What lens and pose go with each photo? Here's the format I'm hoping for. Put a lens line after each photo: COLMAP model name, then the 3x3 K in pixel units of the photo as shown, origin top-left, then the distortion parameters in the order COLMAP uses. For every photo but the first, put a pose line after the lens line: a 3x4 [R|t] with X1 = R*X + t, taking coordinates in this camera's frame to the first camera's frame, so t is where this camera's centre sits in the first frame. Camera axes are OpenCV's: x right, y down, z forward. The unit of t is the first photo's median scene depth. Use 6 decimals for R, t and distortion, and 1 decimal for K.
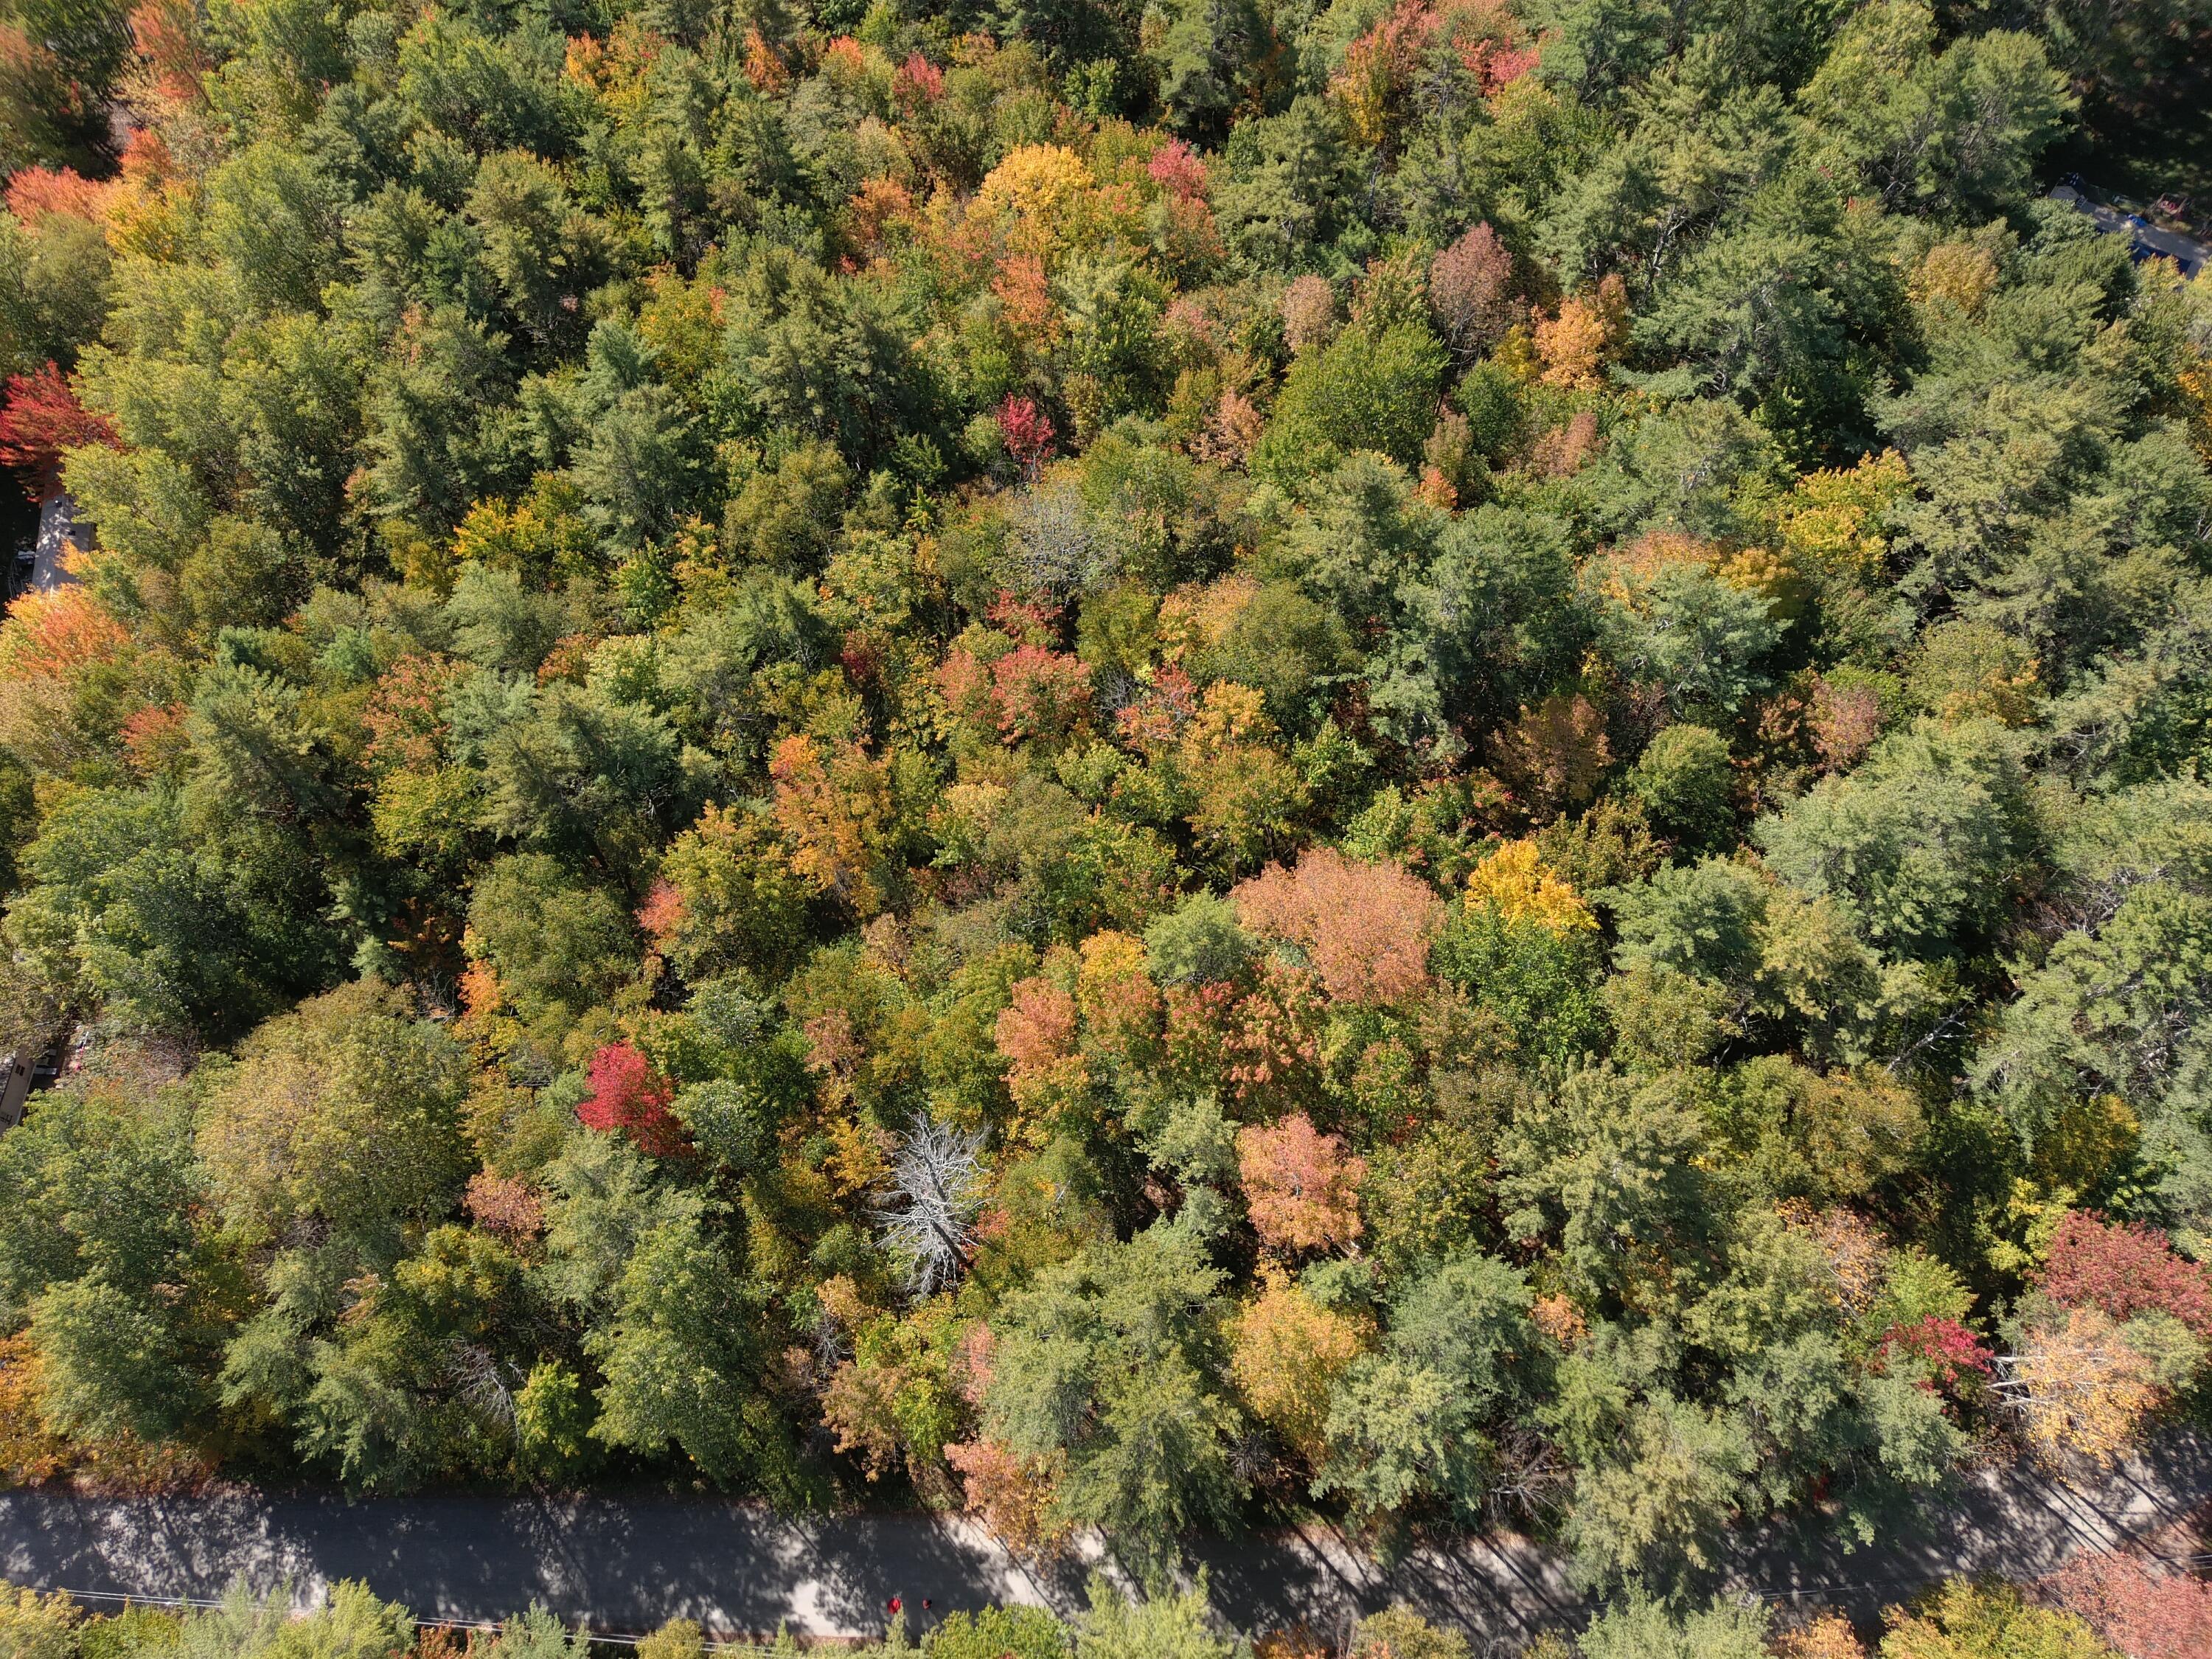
lens RADIAL K [[1660.1, 0, 1101.3], [0, 1660.1, 820.0], [0, 0, 1]] dist [0.058343, -0.068602]
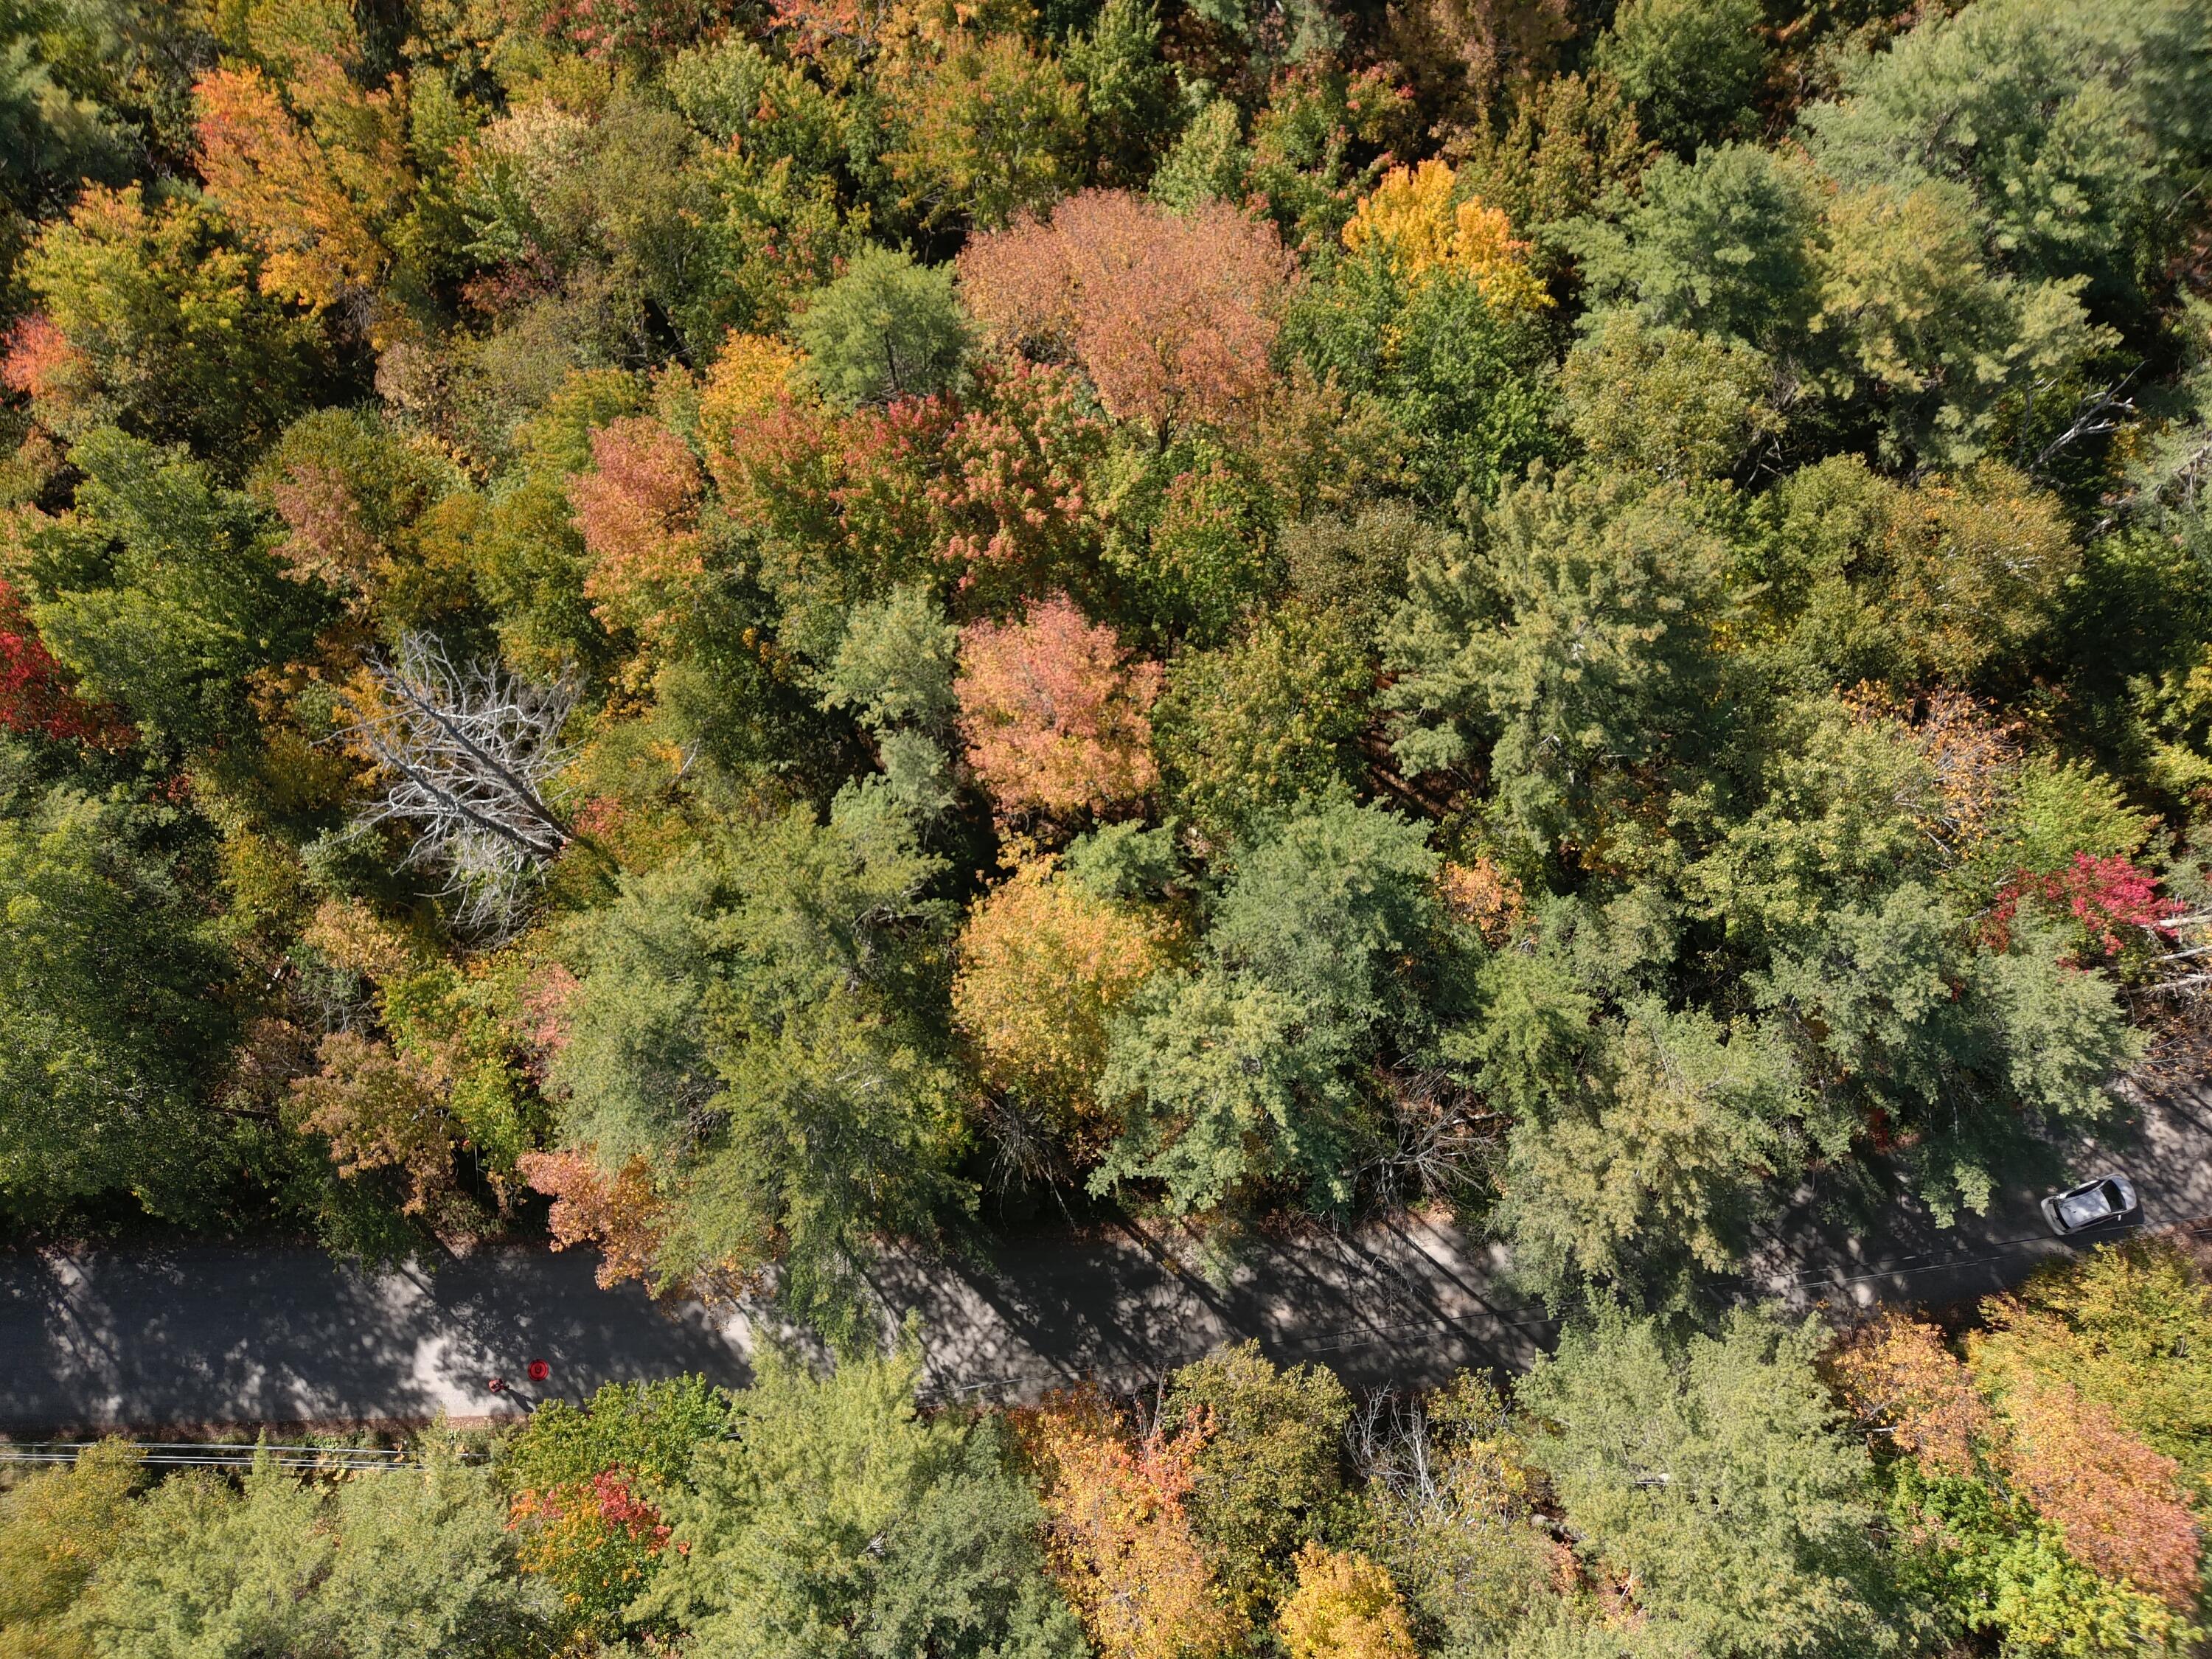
lens RADIAL K [[1660.1, 0, 1104.7], [0, 1660.1, 823.0], [0, 0, 1]] dist [0.058343, -0.068602]
pose [[0.997884, -0.059970, 0.025122, 0.105062], [0.053995, 0.979585, 0.193642, 0.126711], [-0.036221, -0.191875, 0.980751, 0.356467]]
